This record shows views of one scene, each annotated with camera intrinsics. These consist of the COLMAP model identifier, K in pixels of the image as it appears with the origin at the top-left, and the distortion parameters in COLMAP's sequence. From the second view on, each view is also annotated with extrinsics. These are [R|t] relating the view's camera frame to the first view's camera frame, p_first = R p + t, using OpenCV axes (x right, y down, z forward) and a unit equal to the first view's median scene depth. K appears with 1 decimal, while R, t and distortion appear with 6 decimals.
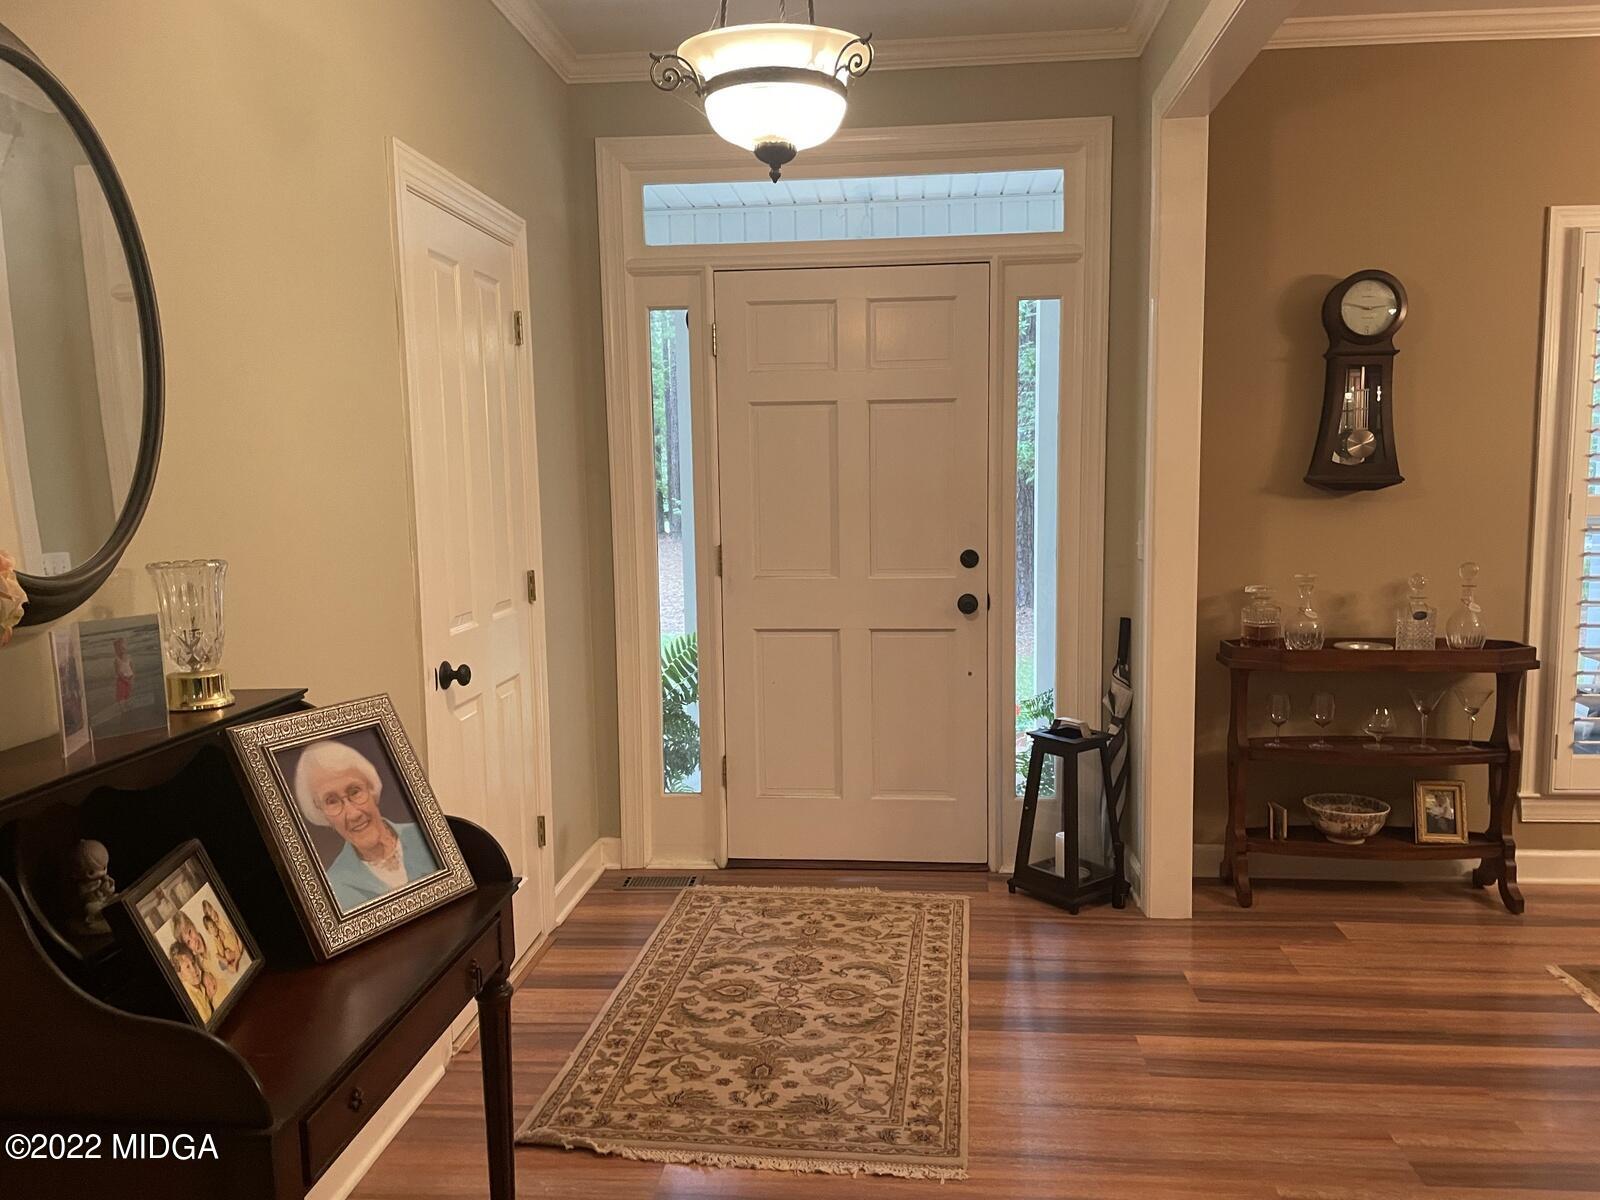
lens RADIAL K [[1206.5, 0, 806.4], [0, 1206.5, 599.2], [0, 0, 1]] dist [0.076017, -0.103325]
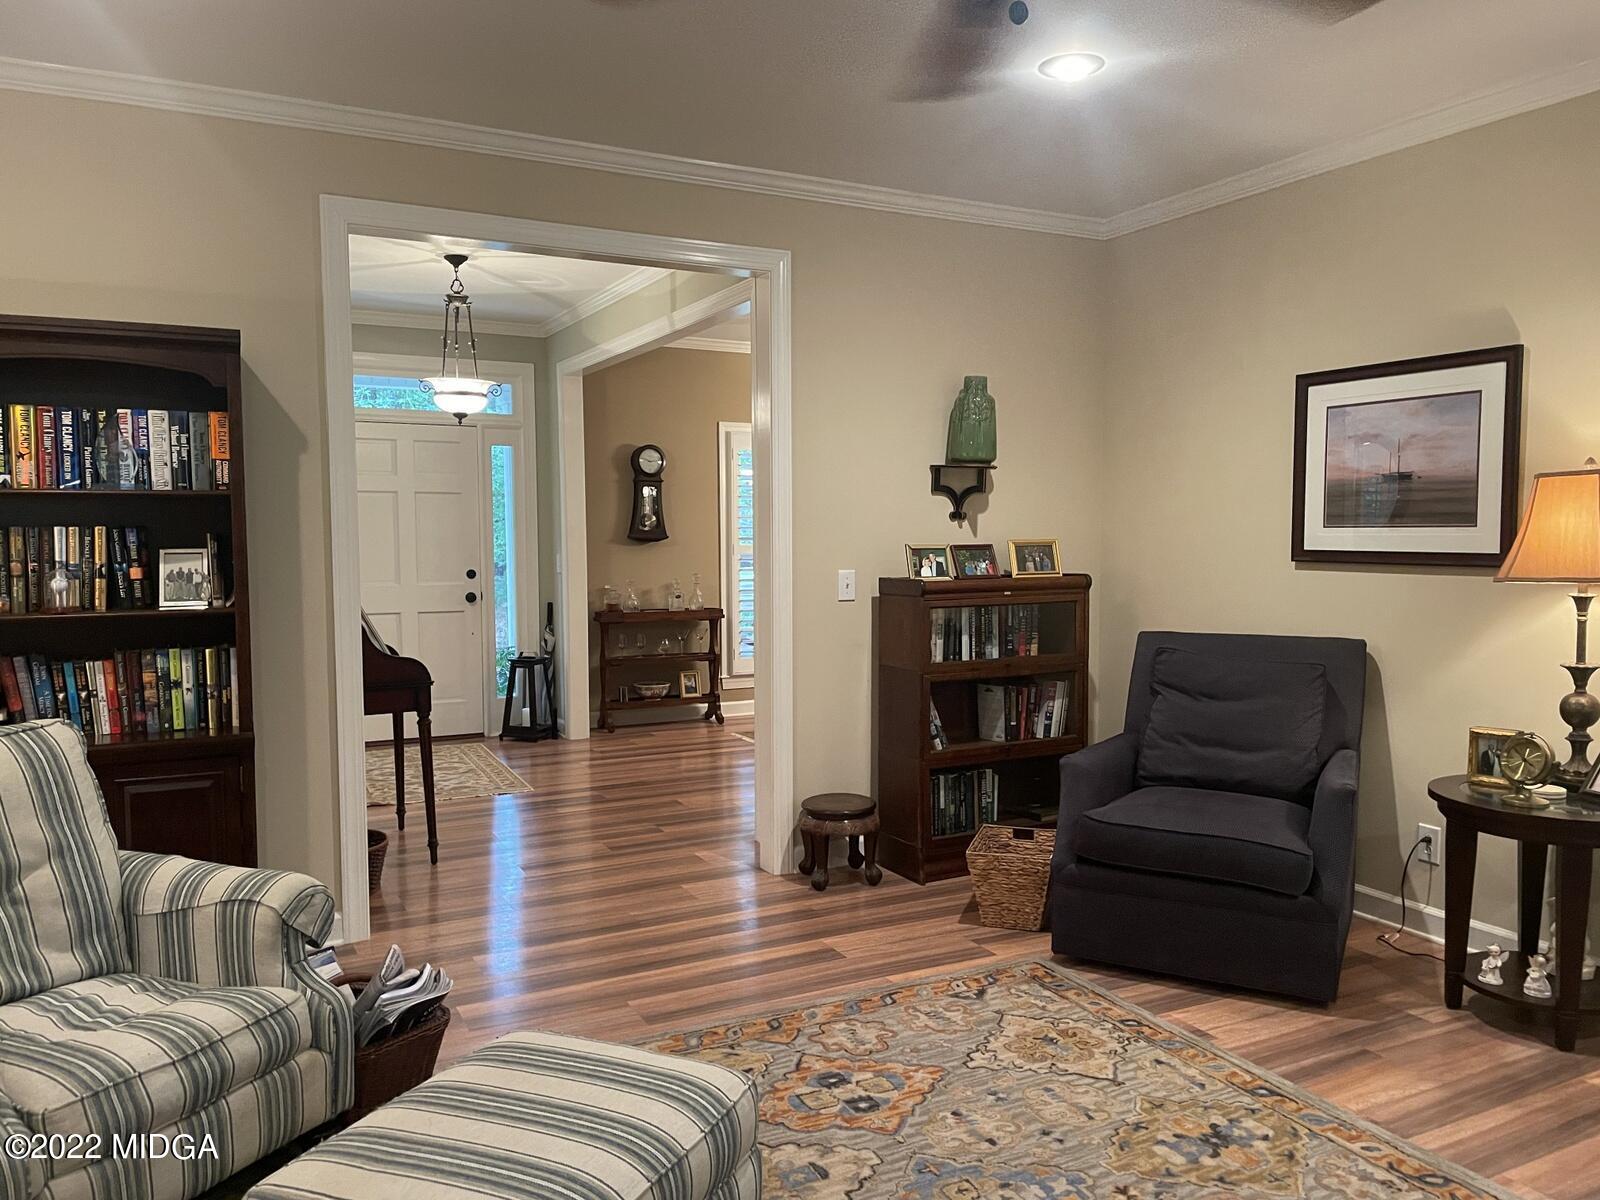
lens RADIAL K [[1206.5, 0, 801.7], [0, 1206.5, 604.3], [0, 0, 1]] dist [0.076017, -0.103325]
pose [[0.846930, -0.011043, 0.531589, -0.477467], [0.058568, 0.995638, -0.072629, 0.197968], [-0.528468, 0.092646, 0.843883, -0.975904]]
